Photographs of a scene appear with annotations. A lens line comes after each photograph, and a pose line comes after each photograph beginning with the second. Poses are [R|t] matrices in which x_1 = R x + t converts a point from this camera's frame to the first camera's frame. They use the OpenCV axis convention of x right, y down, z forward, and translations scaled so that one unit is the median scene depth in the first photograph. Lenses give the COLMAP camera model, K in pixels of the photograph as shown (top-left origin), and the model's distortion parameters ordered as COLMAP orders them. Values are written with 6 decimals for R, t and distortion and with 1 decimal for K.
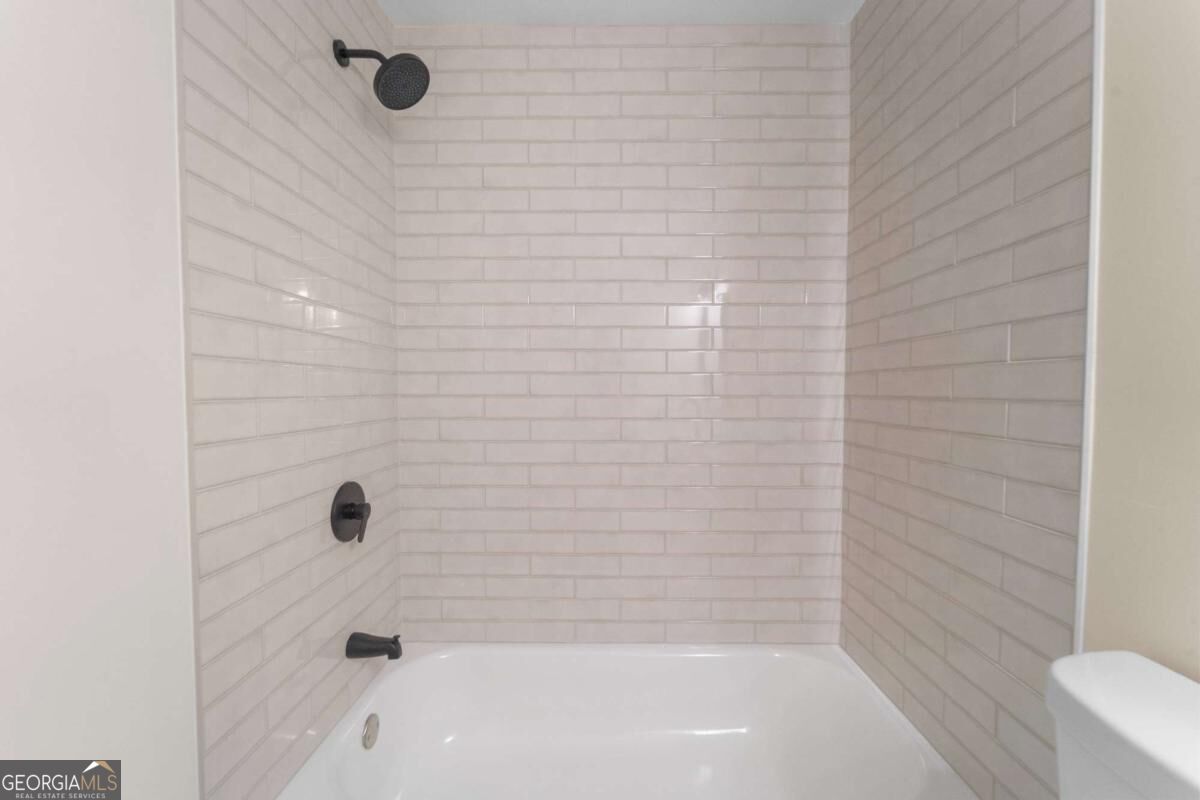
lens RADIAL K [[483.9, 0, 602.1], [0, 483.9, 404.4], [0, 0, 1]] dist [0.000584, -0.000629]
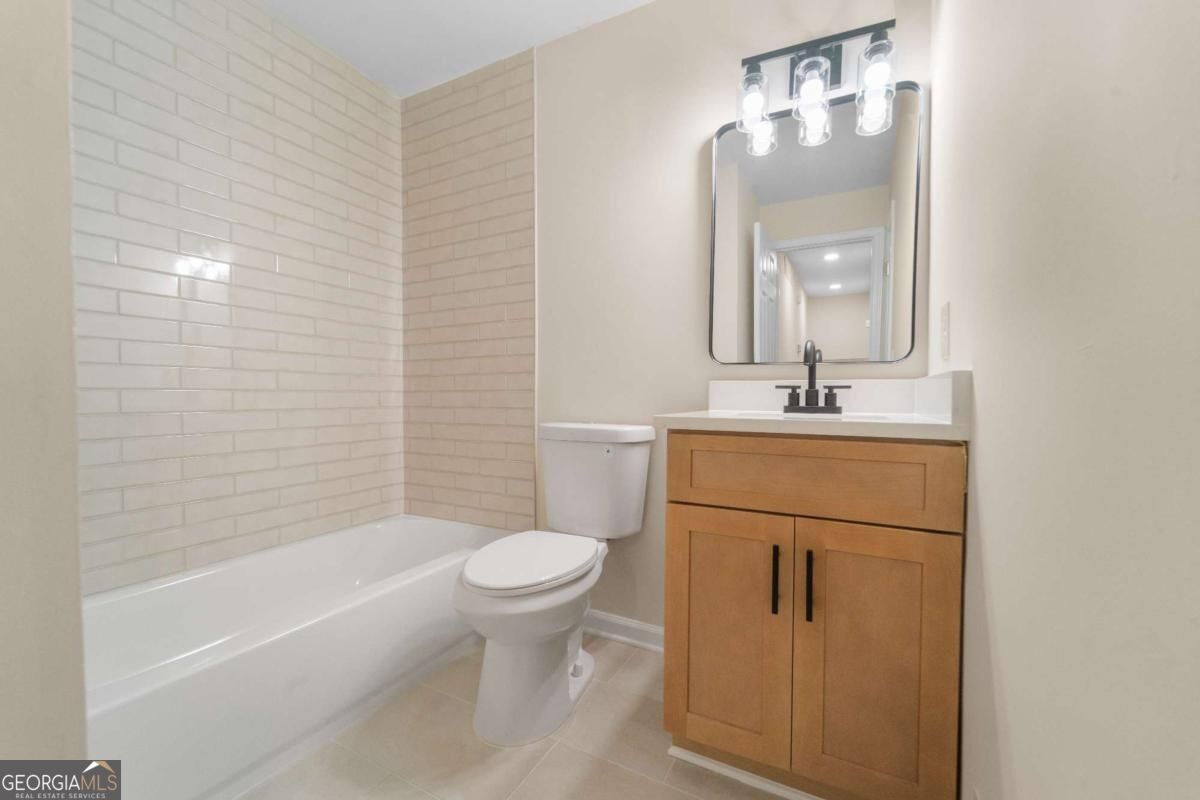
lens RADIAL K [[483.9, 0, 602.1], [0, 483.9, 404.4], [0, 0, 1]] dist [0.000584, -0.000629]
pose [[0.455550, -0.017592, 0.890036, -0.563120], [0.029186, 0.999562, 0.004819, 0.178049], [-0.889732, 0.023781, 0.455864, -0.233574]]
